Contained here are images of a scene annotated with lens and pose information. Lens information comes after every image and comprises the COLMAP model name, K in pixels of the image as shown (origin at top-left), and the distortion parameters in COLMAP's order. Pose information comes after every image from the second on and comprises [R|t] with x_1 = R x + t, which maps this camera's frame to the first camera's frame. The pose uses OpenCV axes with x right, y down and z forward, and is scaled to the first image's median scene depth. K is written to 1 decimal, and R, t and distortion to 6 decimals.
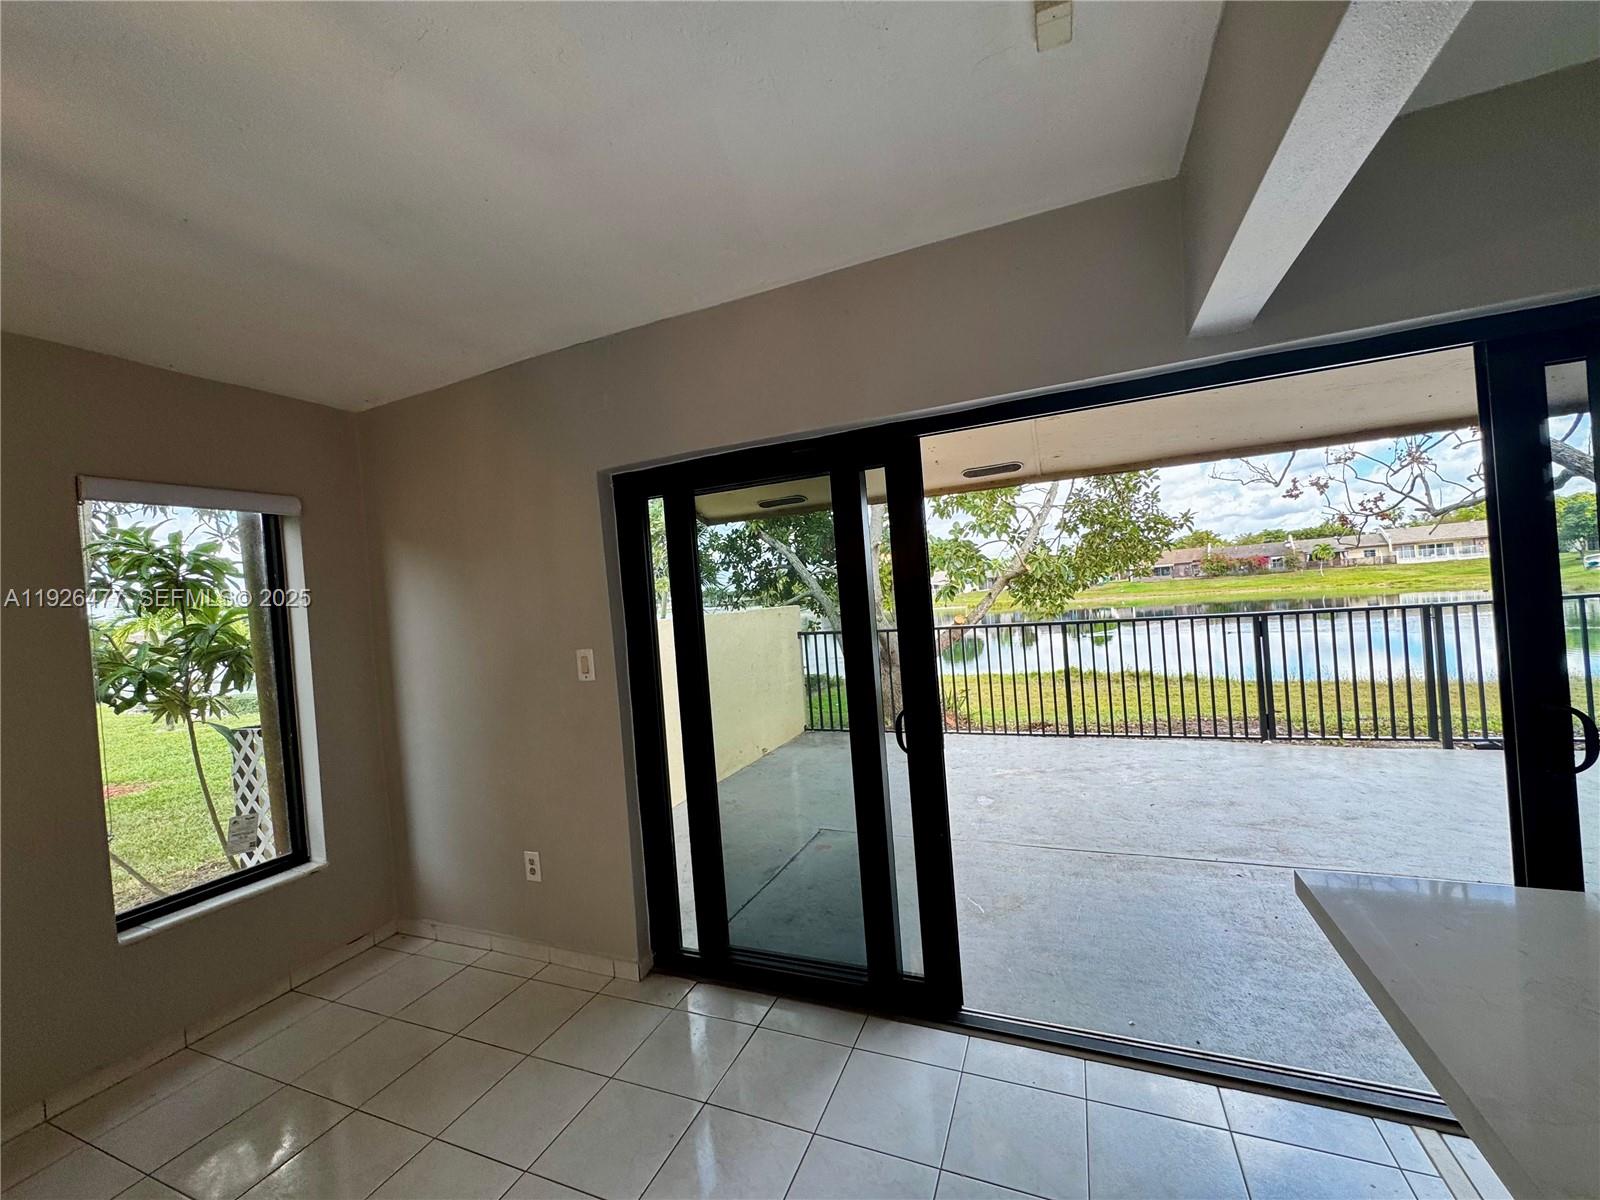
lens RADIAL K [[638.8, 0, 800.0], [0, 638.8, 599.2], [0, 0, 1]] dist [0.000240, 0.000042]
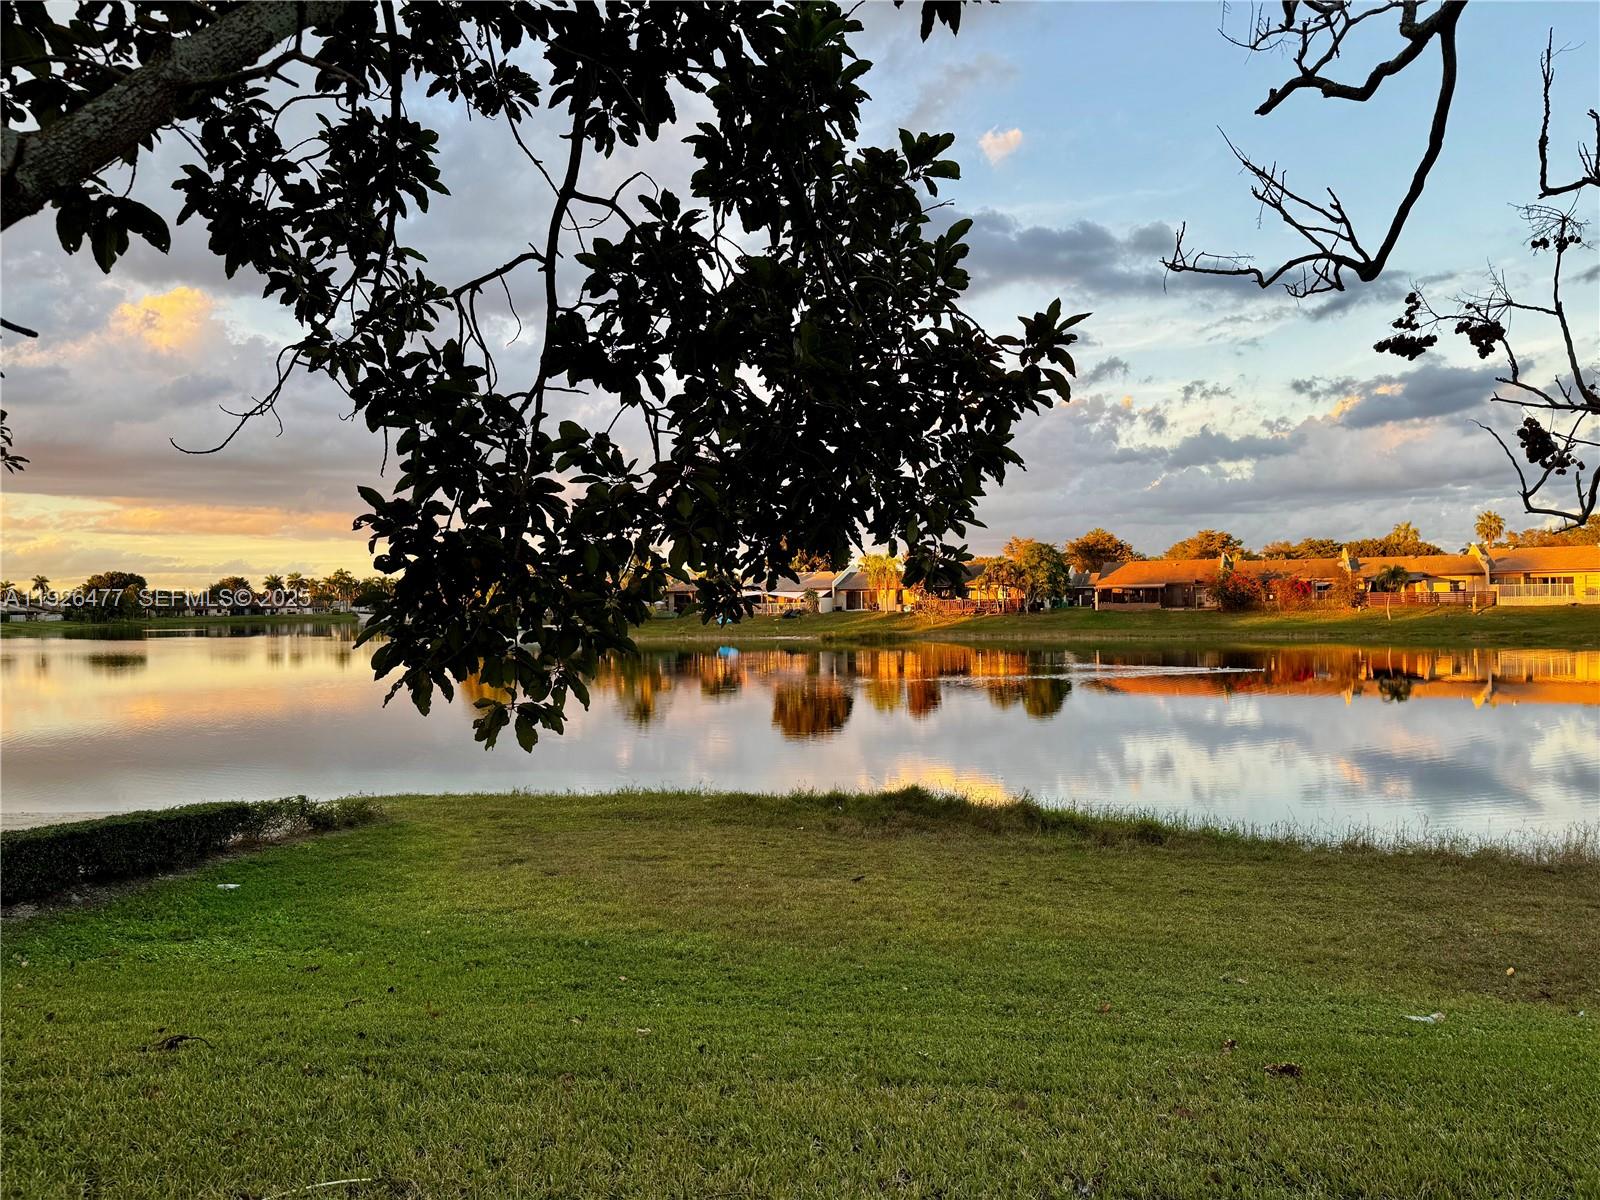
lens RADIAL K [[1122.3, 0, 796.5], [0, 1122.3, 599.9], [0, 0, 1]] dist [0.010648, -0.000124]
pose [[0.977325, 0.058175, 0.203594, 0.671808], [-0.055452, 0.998279, -0.019057, -0.026056], [-0.204353, 0.007335, 0.978870, 0.931480]]
